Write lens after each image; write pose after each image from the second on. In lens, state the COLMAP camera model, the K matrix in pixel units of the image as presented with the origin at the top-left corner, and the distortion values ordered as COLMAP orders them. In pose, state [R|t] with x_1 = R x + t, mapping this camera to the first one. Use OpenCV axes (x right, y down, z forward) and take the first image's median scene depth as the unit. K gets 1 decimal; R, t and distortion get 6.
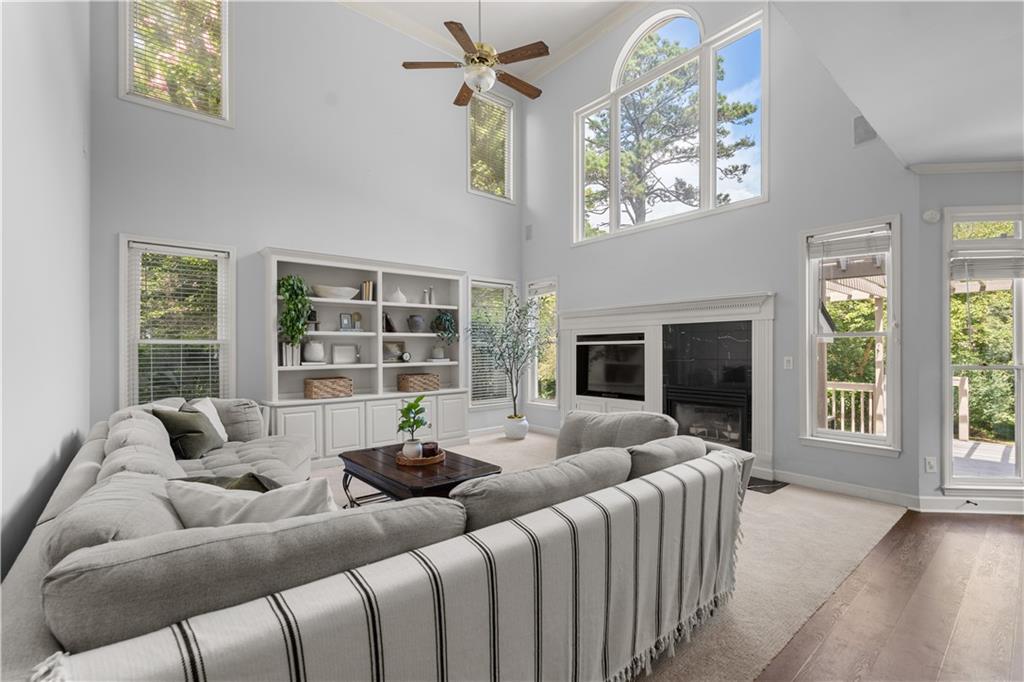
lens RADIAL K [[446.9, 0, 510.3], [0, 446.9, 344.1], [0, 0, 1]] dist [0.001938, 0.000150]
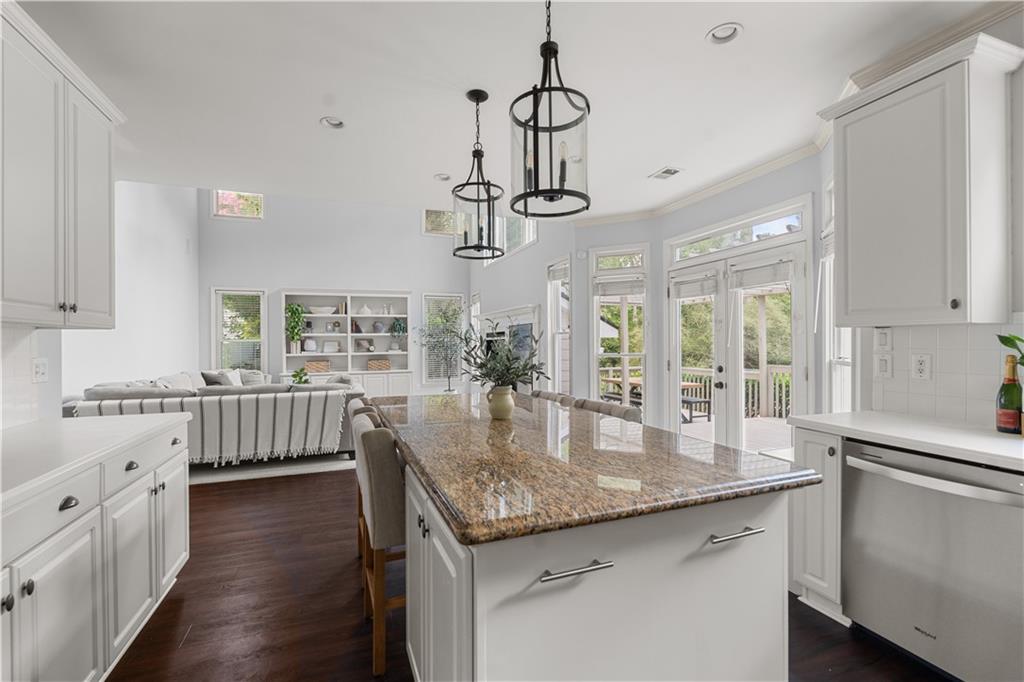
lens RADIAL K [[446.9, 0, 516.4], [0, 446.9, 343.0], [0, 0, 1]] dist [0.001938, 0.000150]
pose [[0.945367, -0.006347, -0.325946, 0.815061], [0.009702, 0.999915, 0.008669, -0.000026], [0.325863, -0.011357, 0.945349, -0.340495]]
